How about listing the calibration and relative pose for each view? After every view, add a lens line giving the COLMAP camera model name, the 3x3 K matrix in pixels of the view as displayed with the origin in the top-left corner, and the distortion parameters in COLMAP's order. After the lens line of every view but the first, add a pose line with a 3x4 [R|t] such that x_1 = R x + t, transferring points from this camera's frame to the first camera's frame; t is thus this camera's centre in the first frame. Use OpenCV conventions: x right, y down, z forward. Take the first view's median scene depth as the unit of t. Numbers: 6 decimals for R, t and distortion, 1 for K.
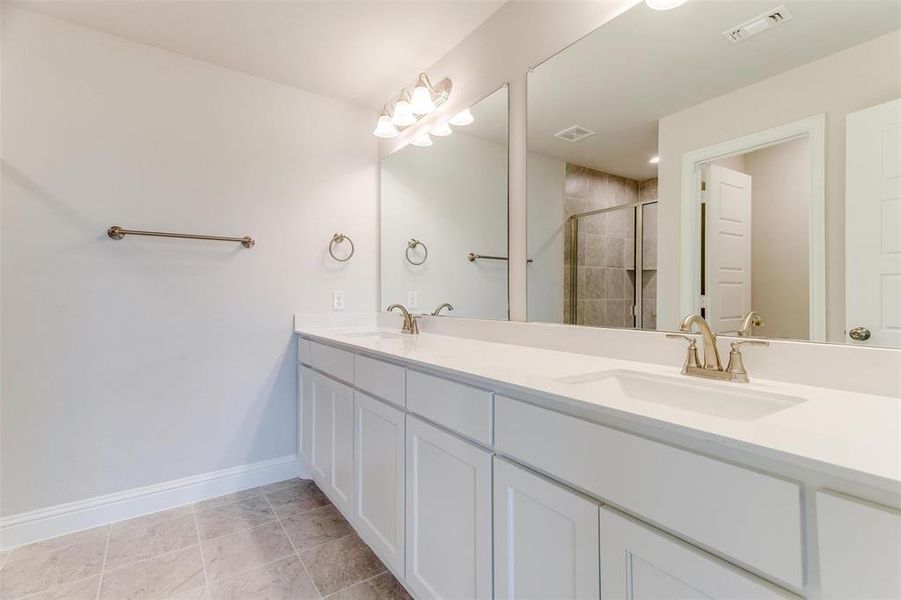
lens RADIAL K [[431.0, 0, 472.8], [0, 431.0, 288.8], [0, 0, 1]] dist [0.016597, 0.001064]
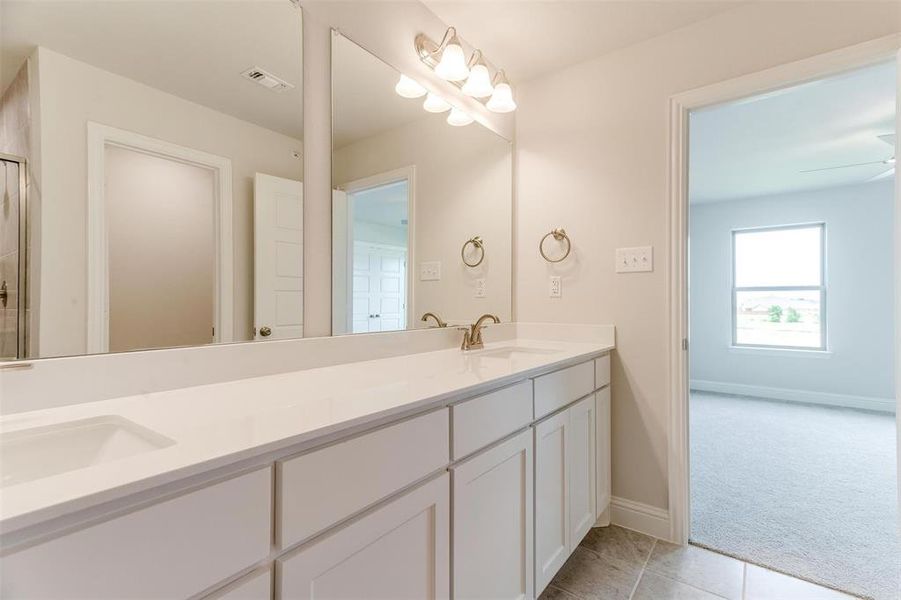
lens RADIAL K [[420.8, 0, 445.0], [0, 420.8, 298.9], [0, 0, 1]] dist [0.020564, 0.000029]
pose [[-0.305161, 0.001187, 0.952300, -0.775938], [-0.002848, 0.999994, -0.002159, -0.003019], [-0.952297, -0.003371, -0.305156, 1.144051]]
